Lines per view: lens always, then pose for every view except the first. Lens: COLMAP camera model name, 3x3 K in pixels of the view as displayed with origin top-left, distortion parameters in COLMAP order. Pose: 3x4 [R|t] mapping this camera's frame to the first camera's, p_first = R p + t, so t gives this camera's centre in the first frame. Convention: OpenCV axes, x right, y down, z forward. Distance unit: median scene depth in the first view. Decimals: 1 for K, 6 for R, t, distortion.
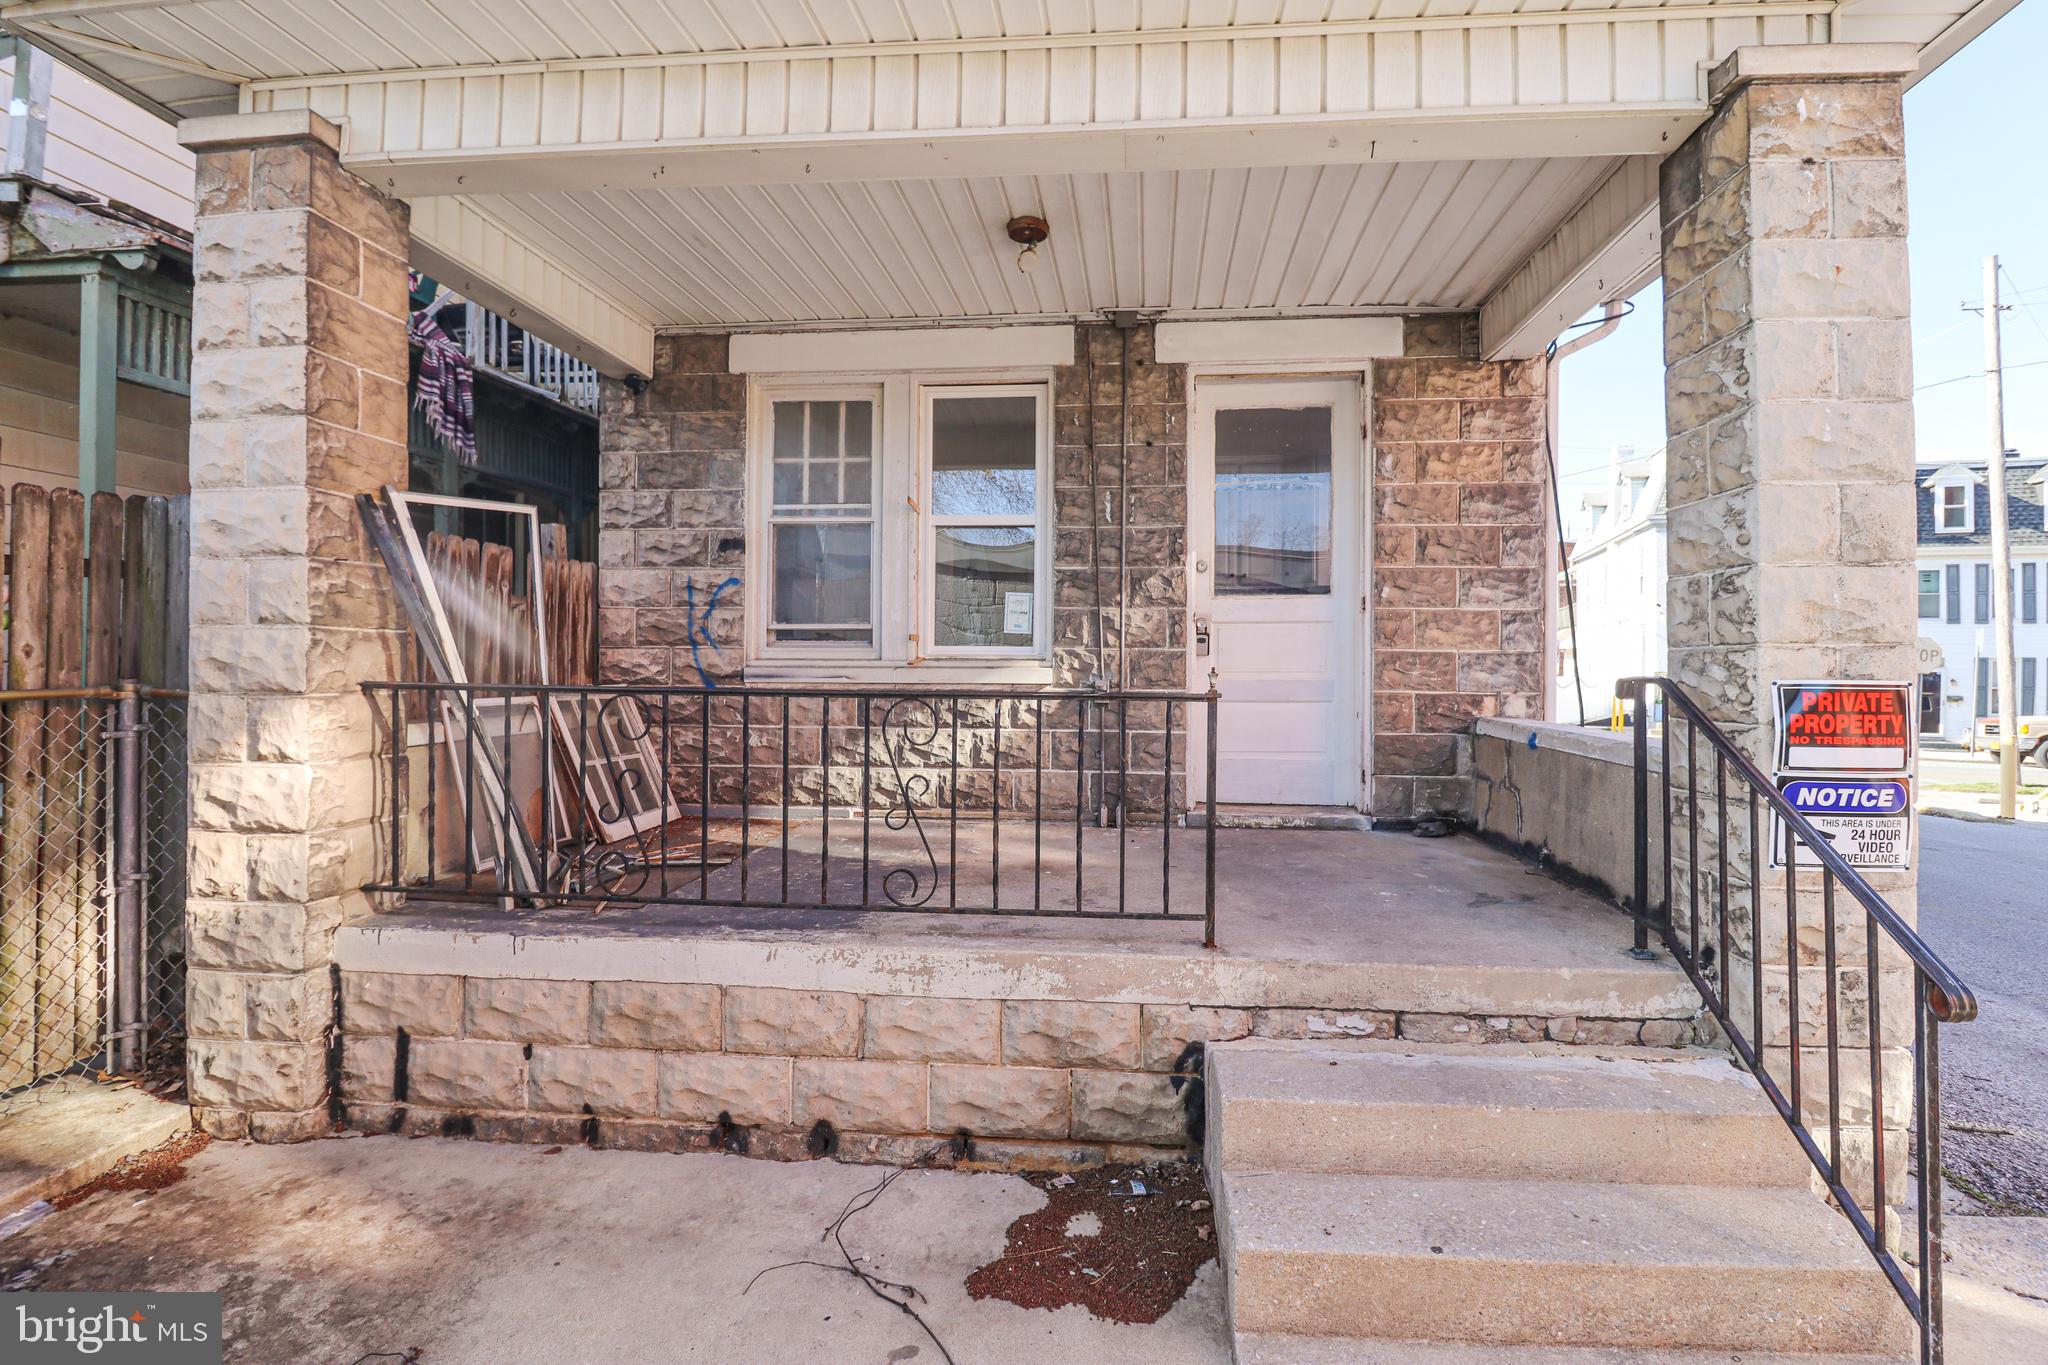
lens RADIAL K [[944.7, 0, 1043.1], [0, 944.7, 669.3], [0, 0, 1]] dist [0.001237, -0.013823]
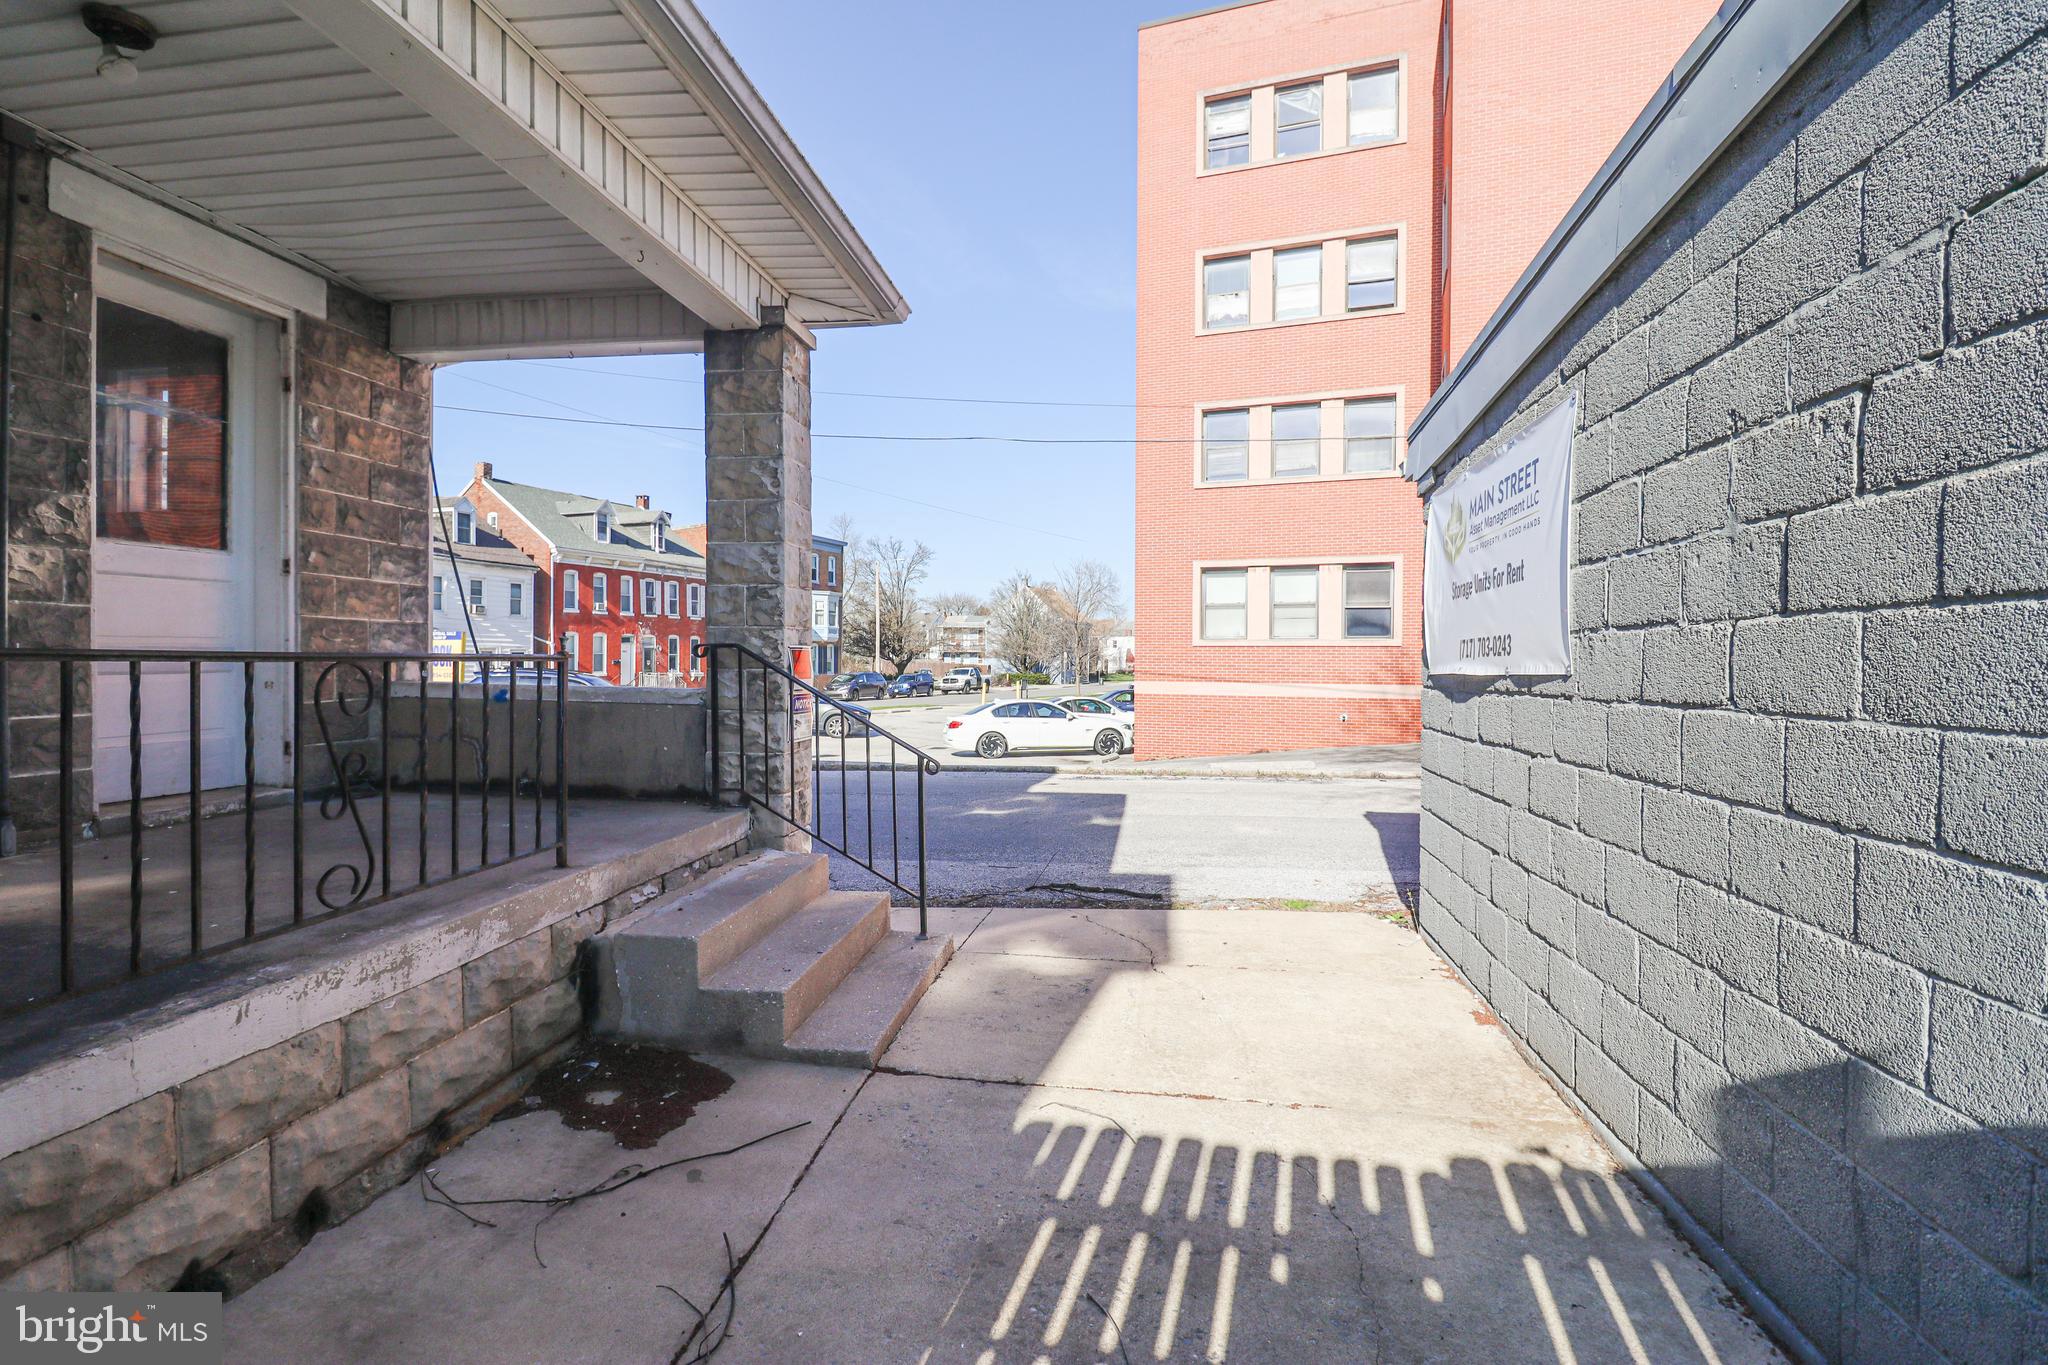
lens RADIAL K [[946.2, 0, 1044.0], [0, 946.2, 672.4], [0, 0, 1]] dist [0.000457, -0.013266]
pose [[0.030053, -0.021368, 0.999320, -0.592926], [-0.007649, 0.999737, 0.021607, 0.010793], [-0.999519, -0.008293, 0.029882, 0.216094]]
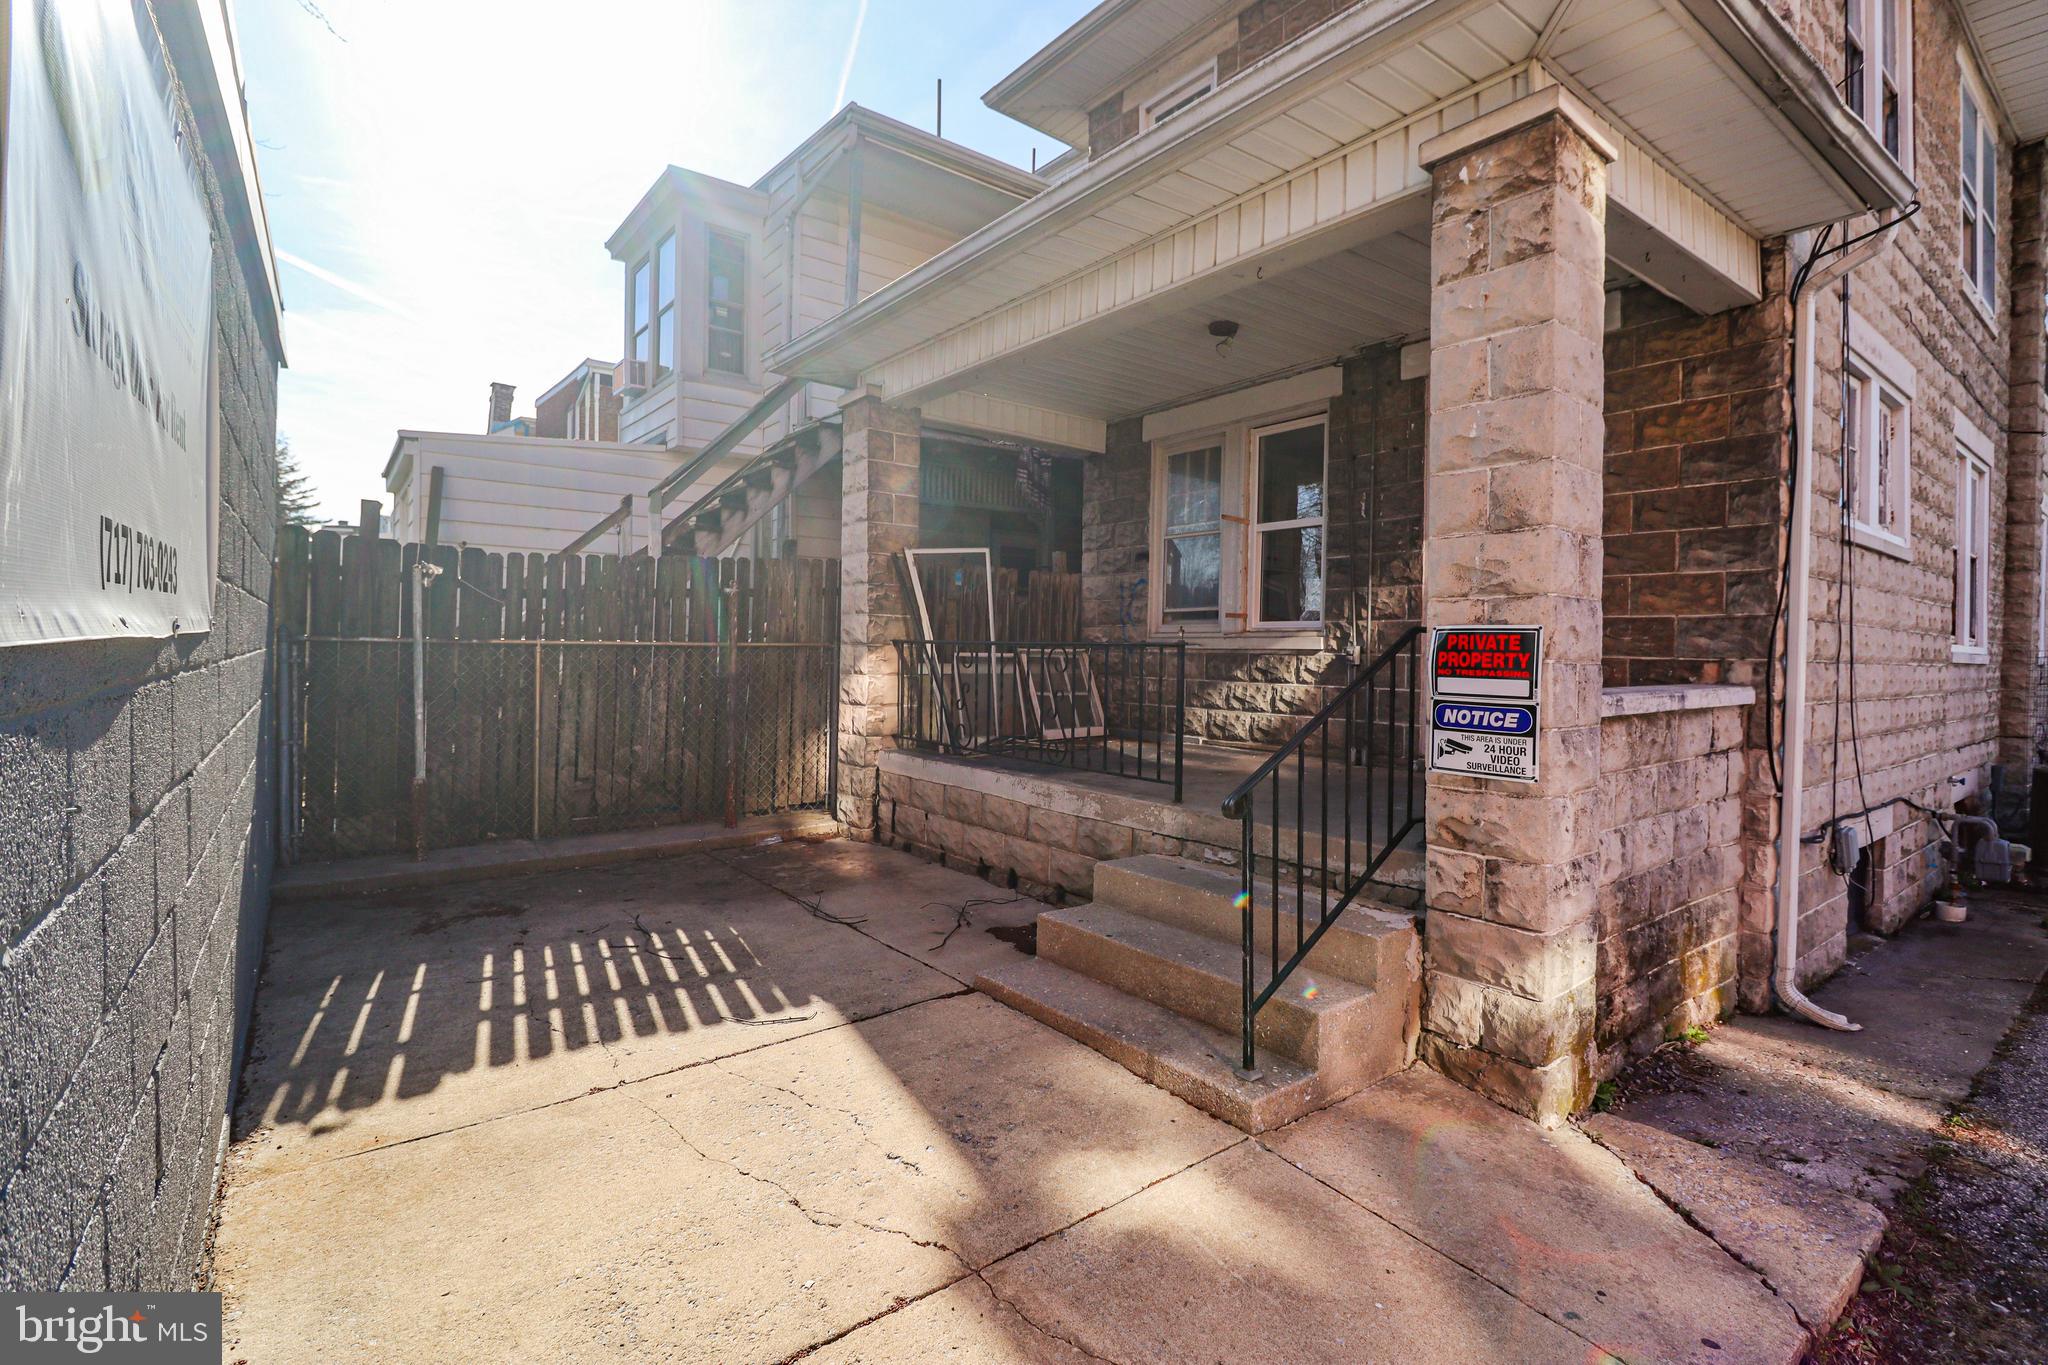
lens RADIAL K [[942.8, 0, 1045.8], [0, 942.8, 668.0], [0, 0, 1]] dist [0.002204, -0.013953]
pose [[0.689398, 0.016598, -0.724193, 0.699232], [-0.011897, 0.999862, 0.011591, 0.031372], [0.724286, 0.000625, 0.689500, -0.151535]]
